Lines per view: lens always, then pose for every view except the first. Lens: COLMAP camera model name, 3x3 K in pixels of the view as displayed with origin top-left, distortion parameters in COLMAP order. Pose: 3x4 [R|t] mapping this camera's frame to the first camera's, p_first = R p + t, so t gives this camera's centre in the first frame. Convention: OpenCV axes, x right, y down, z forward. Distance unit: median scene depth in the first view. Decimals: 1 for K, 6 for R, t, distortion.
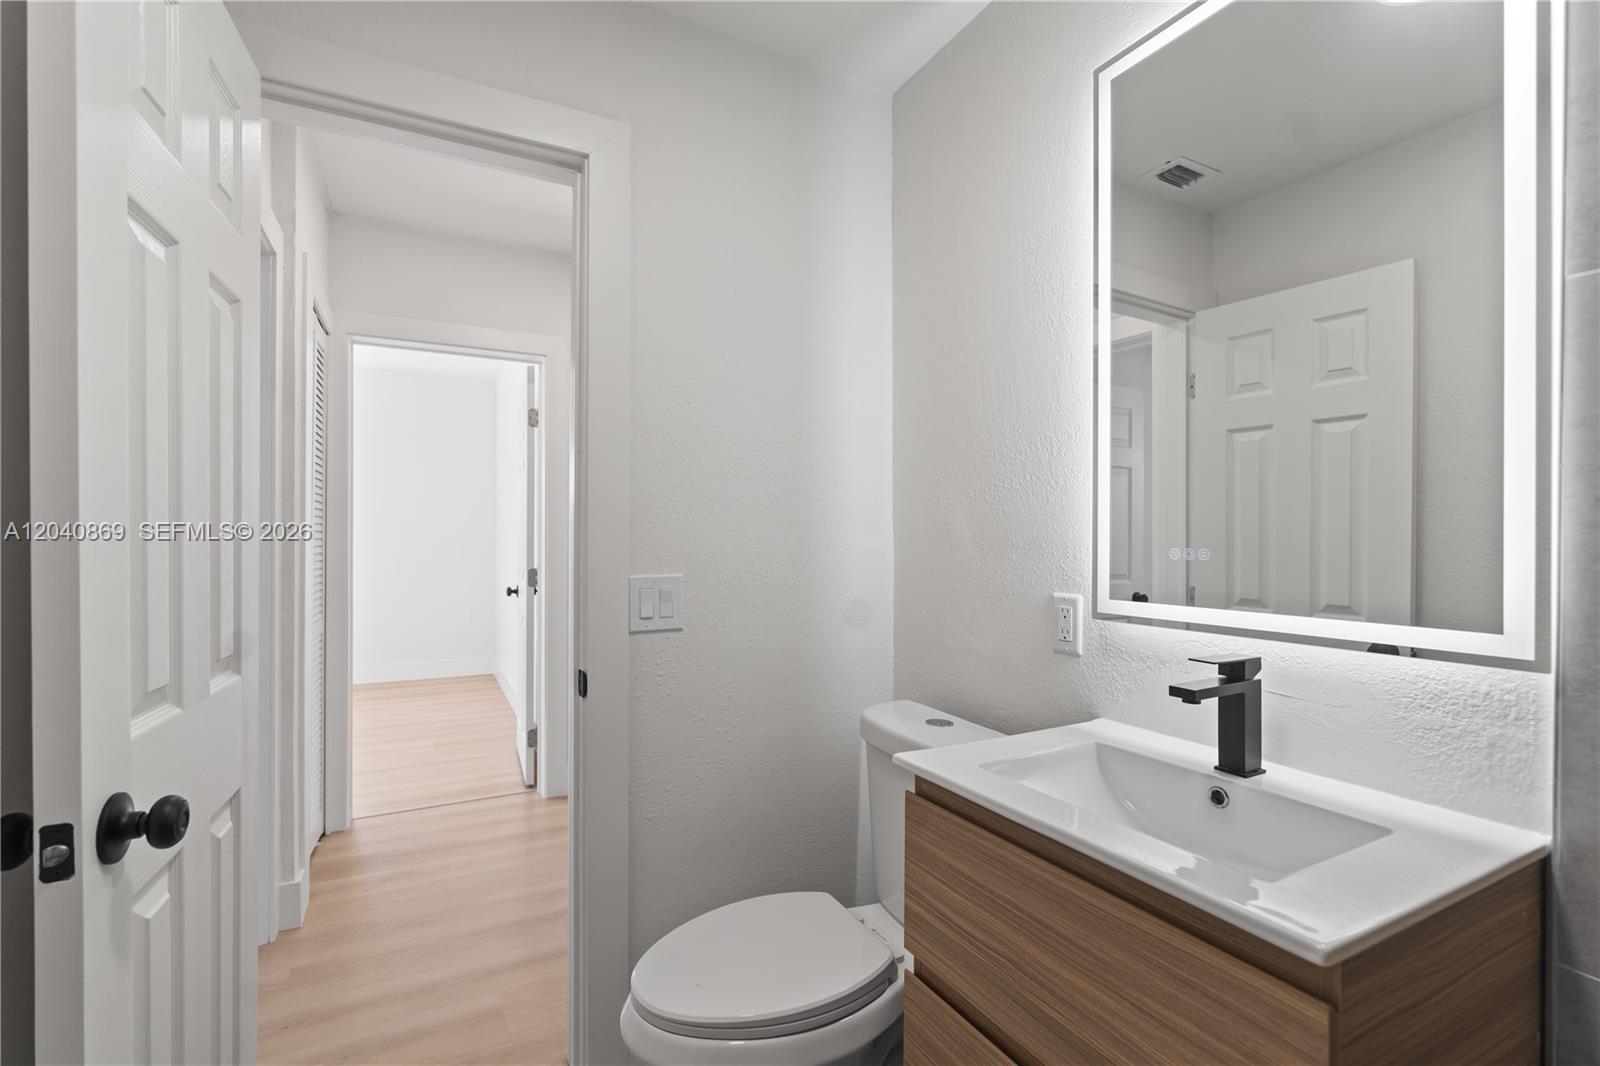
lens RADIAL K [[726.4, 0, 800.0], [0, 726.4, 533.0], [0, 0, 1]] dist [-0.002289, 0.000097]
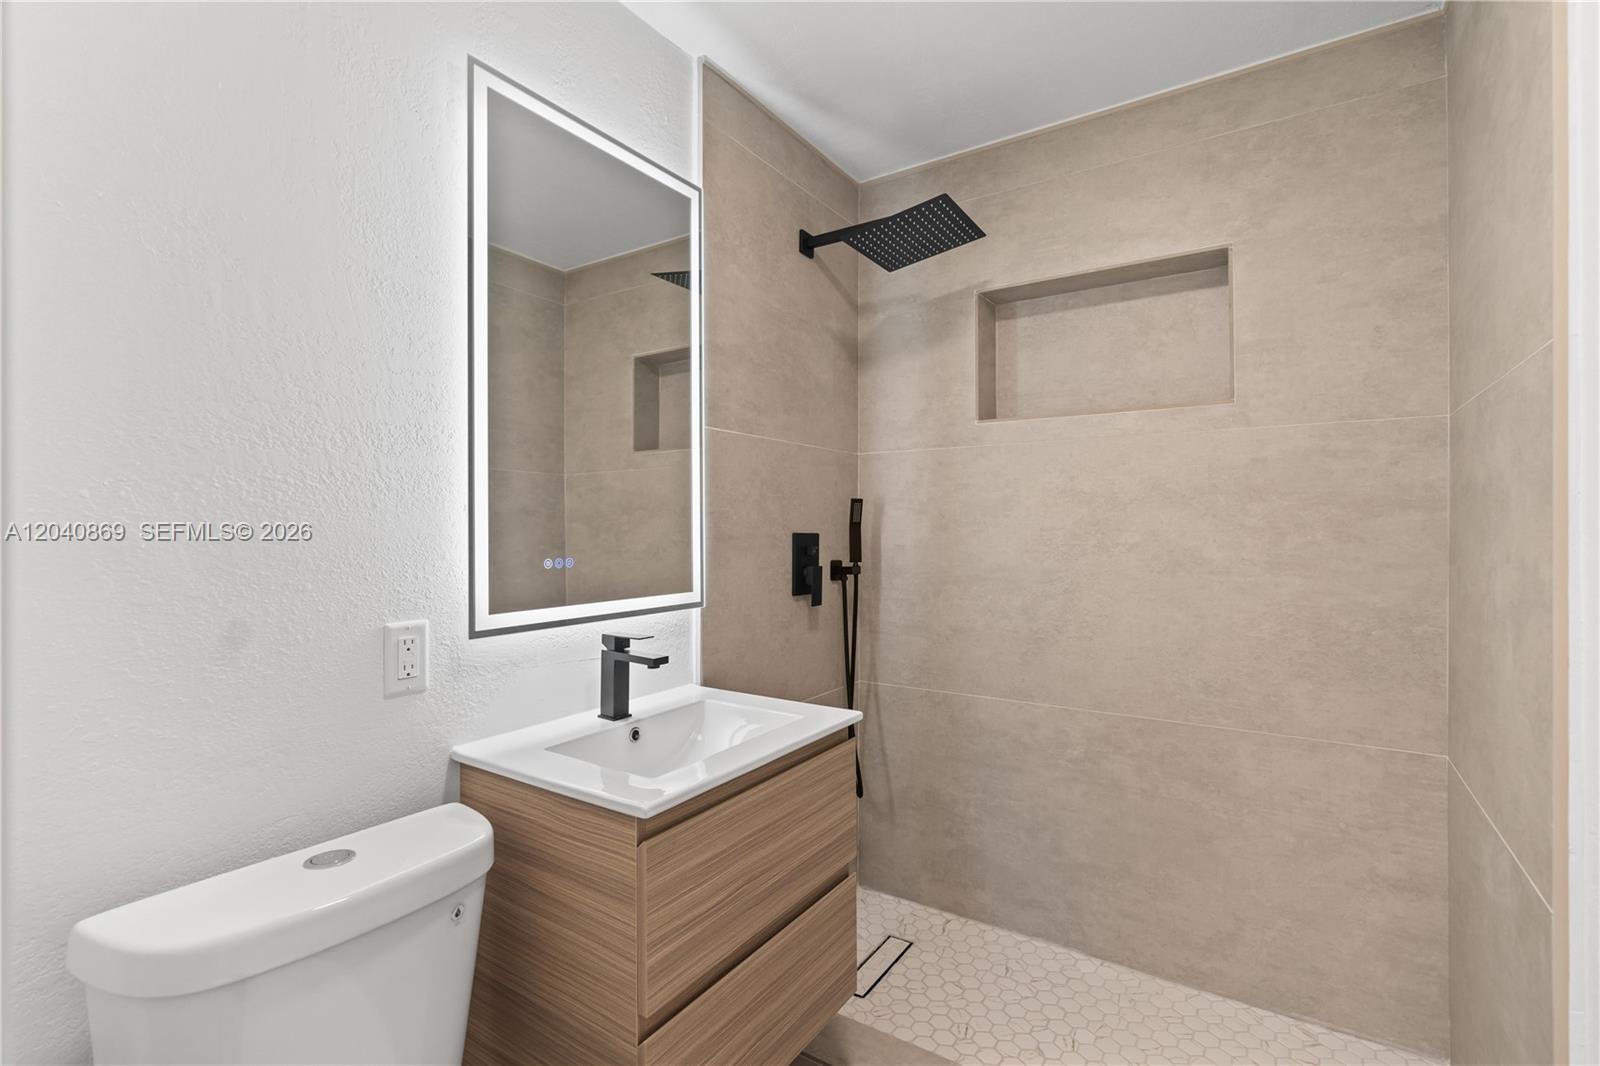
lens RADIAL K [[724.5, 0, 805.2], [0, 724.5, 530.3], [0, 0, 1]] dist [-0.002875, 0.000638]
pose [[-0.478181, -0.004951, 0.878248, -0.851833], [-0.004100, 0.999986, 0.003405, -0.037039], [-0.878252, -0.001973, -0.478194, 1.471428]]
